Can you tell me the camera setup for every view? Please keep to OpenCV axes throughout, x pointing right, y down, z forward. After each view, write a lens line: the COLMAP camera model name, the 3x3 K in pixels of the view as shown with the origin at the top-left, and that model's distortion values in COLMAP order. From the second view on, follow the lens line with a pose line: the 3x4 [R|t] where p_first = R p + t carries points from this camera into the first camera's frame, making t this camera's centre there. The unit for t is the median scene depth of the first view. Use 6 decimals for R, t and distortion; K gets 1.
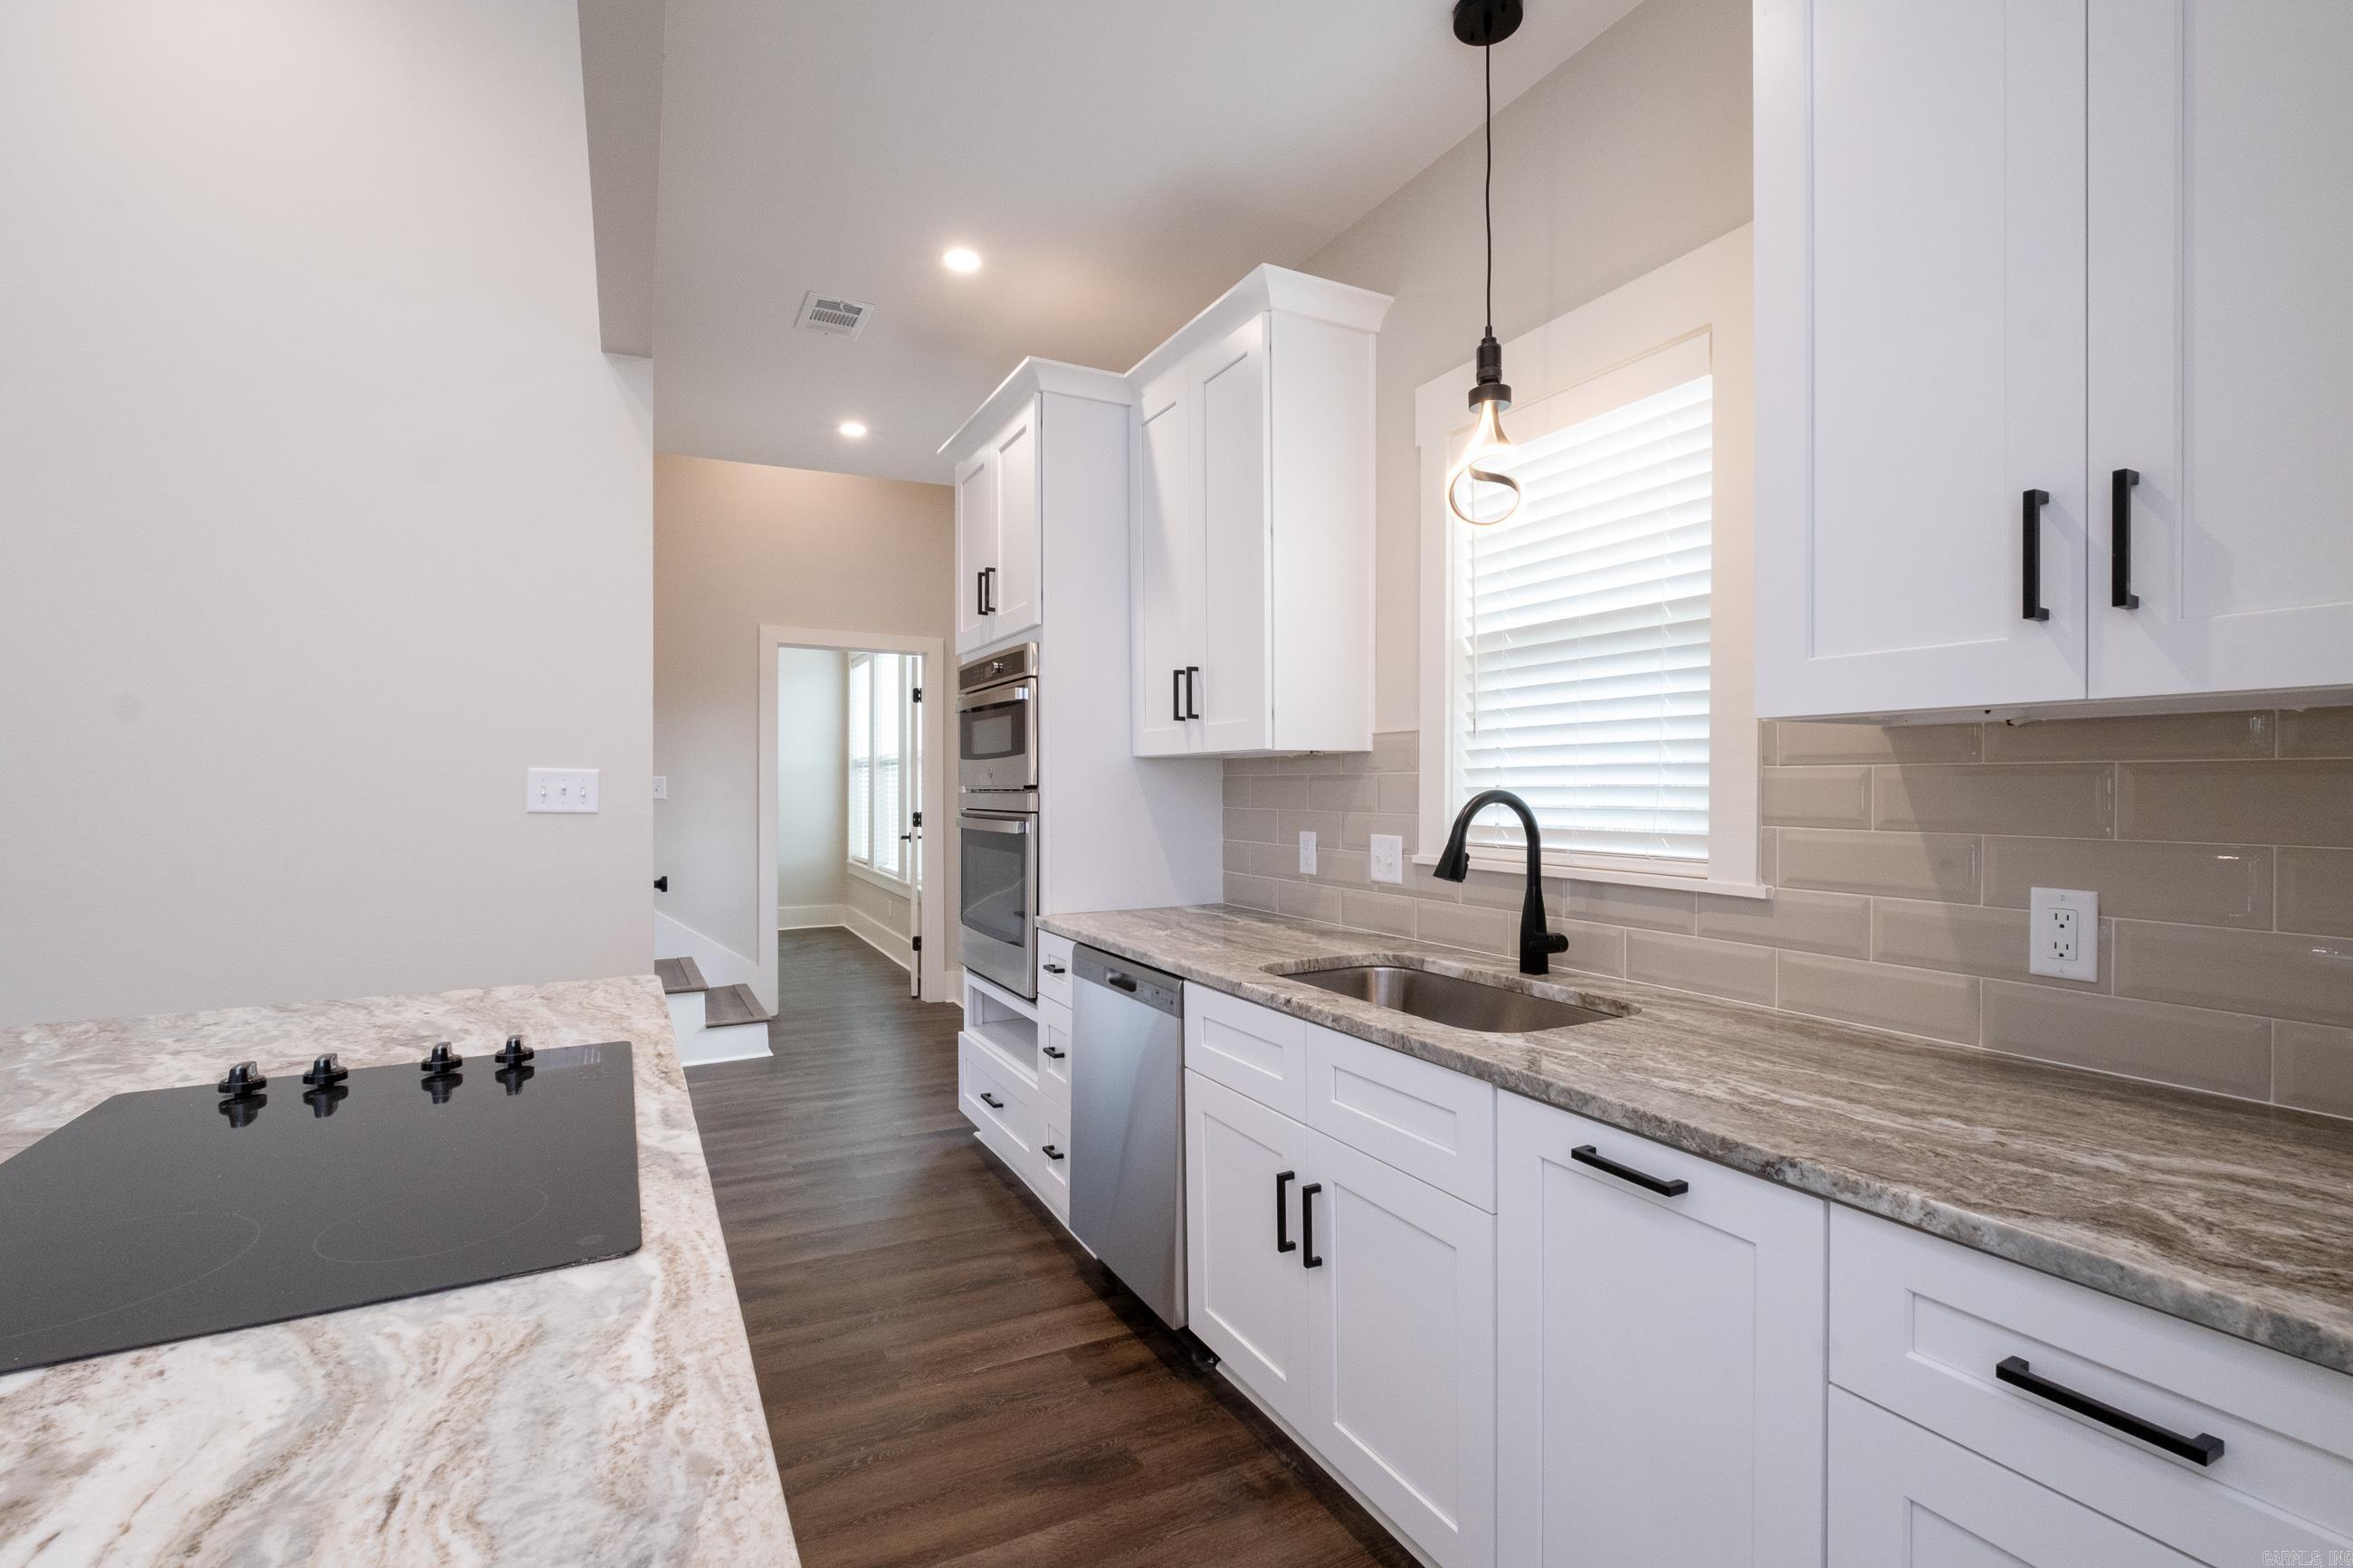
lens RADIAL K [[1060.7, 0, 1182.6], [0, 1060.7, 796.1], [0, 0, 1]] dist [-0.000657, -0.000057]
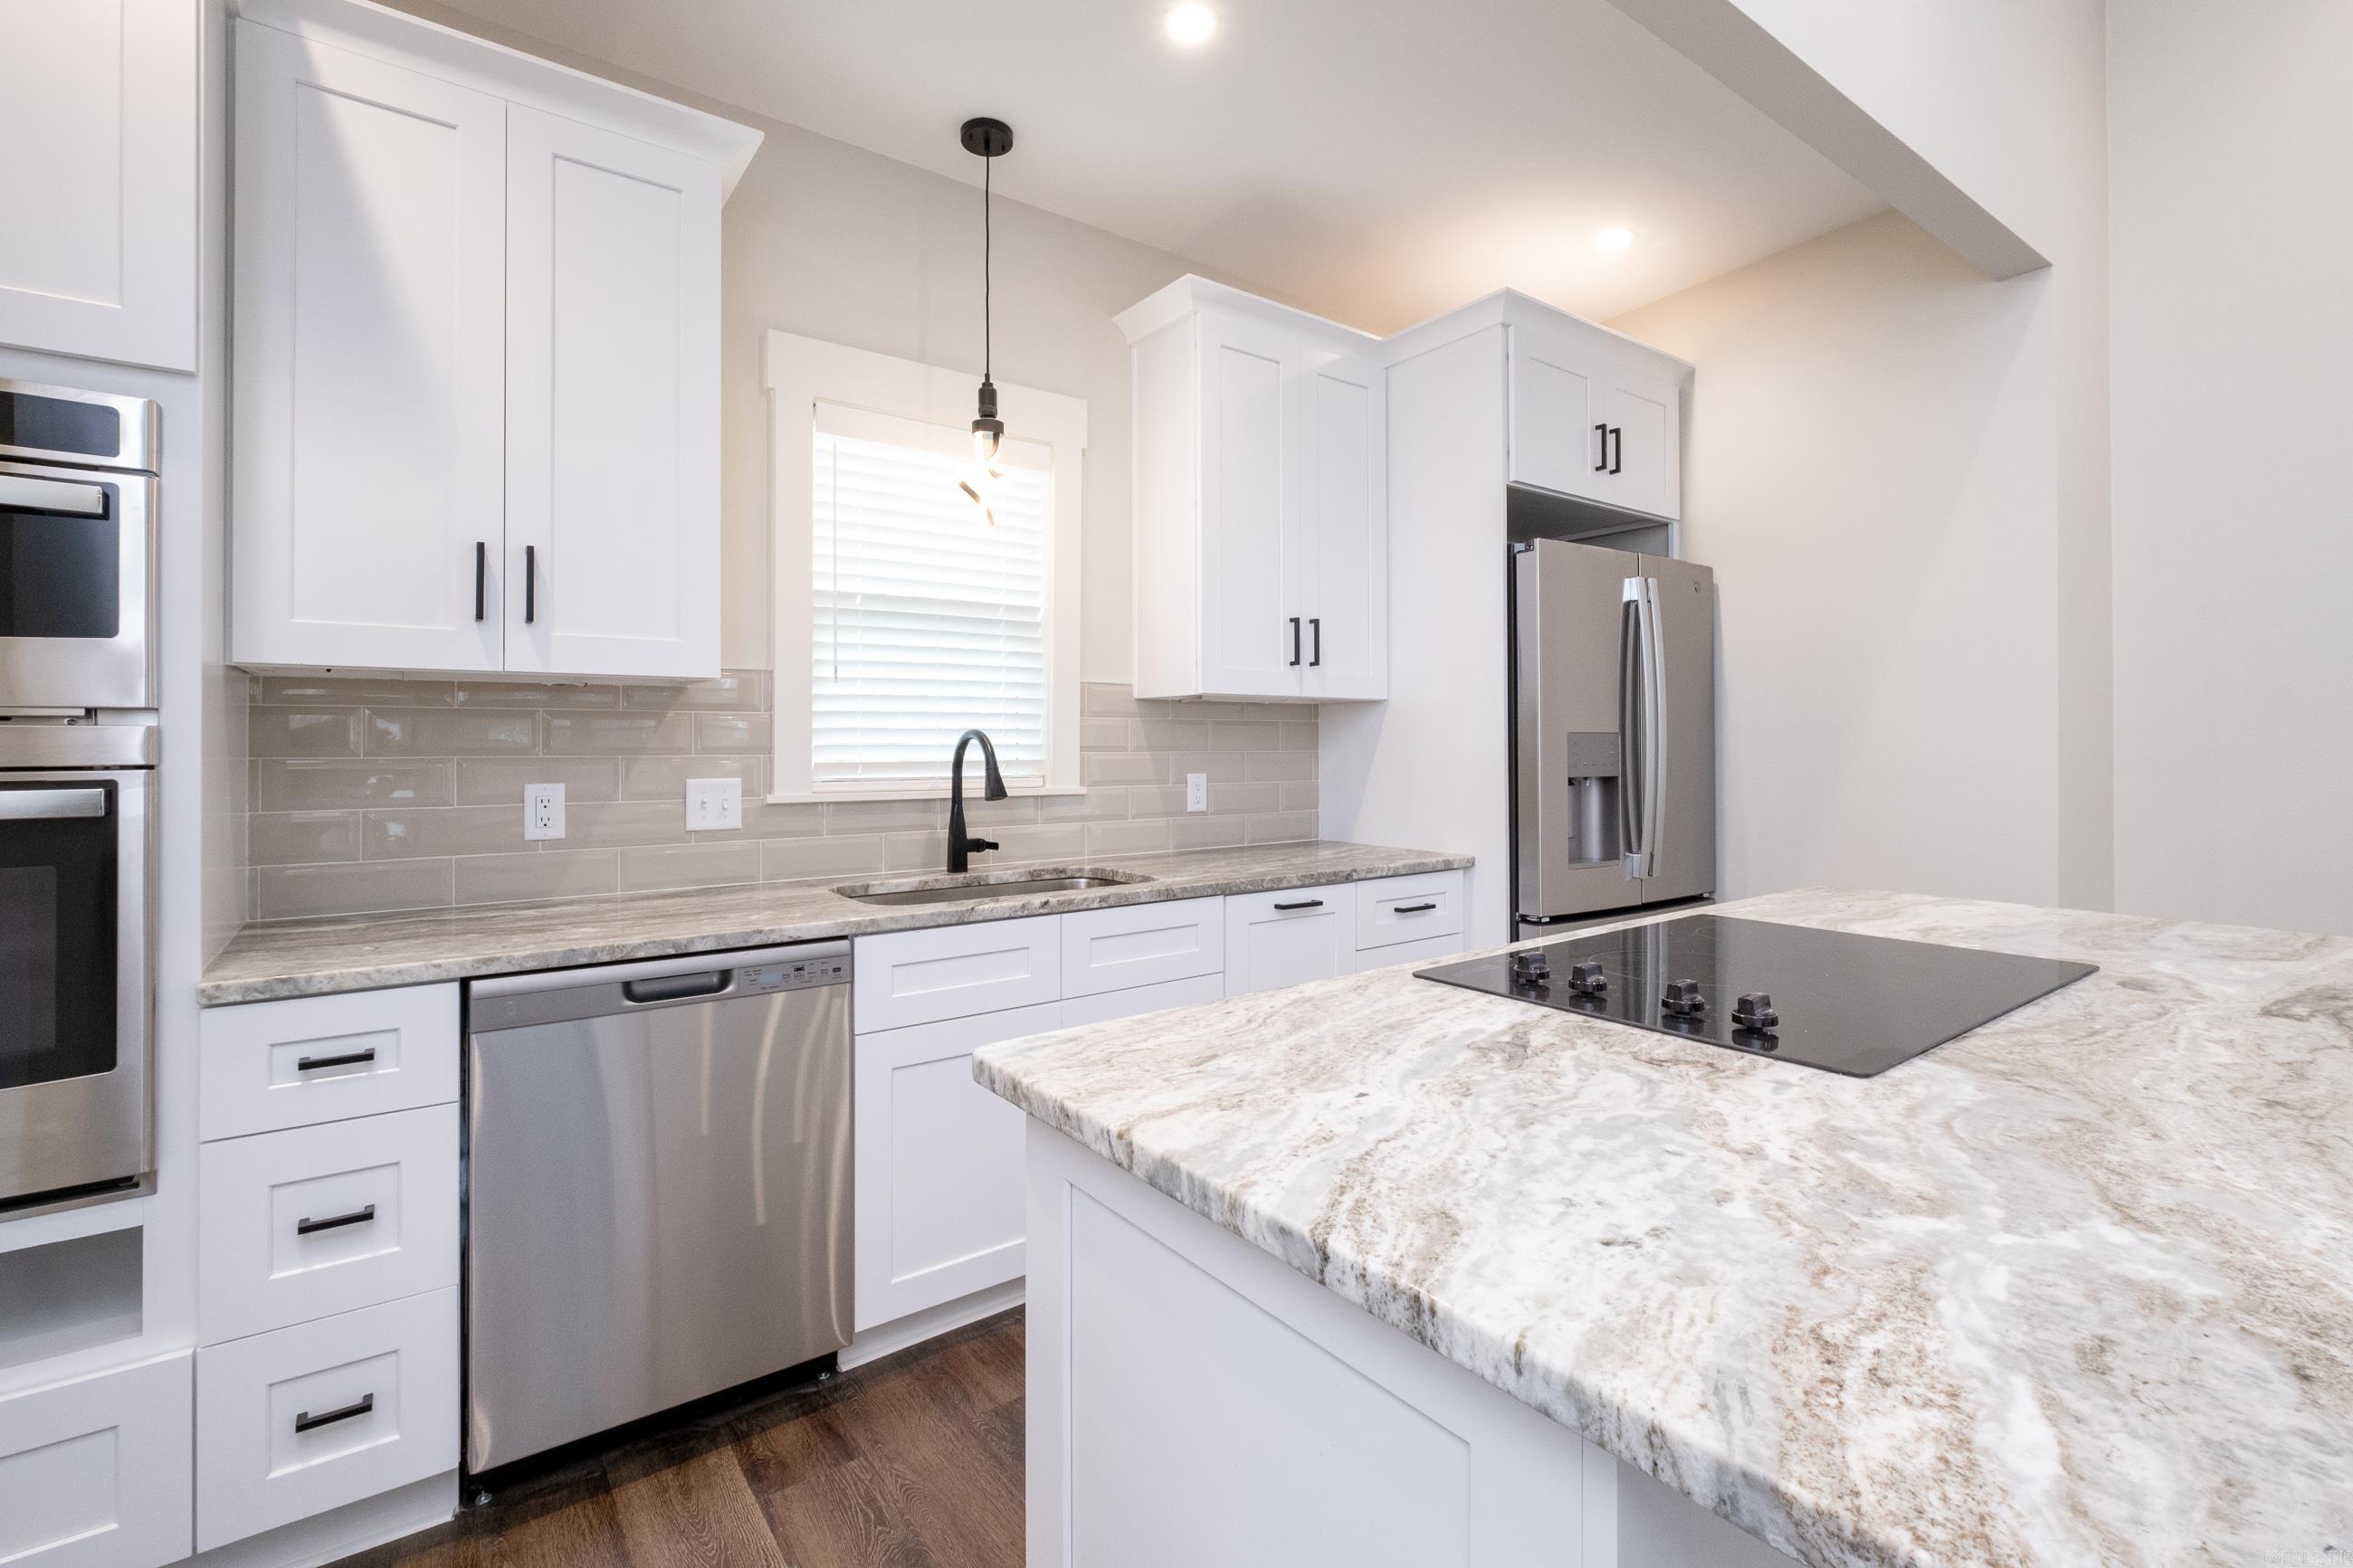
lens RADIAL K [[1055.1, 0, 1173.3], [0, 1055.1, 740.5], [0, 0, 1]] dist [0.002001, -0.000805]
pose [[-0.146193, 0.008462, 0.989220, -0.968714], [0.014295, 0.999877, -0.006440, 0.018735], [-0.989153, 0.013199, -0.146296, 0.916095]]
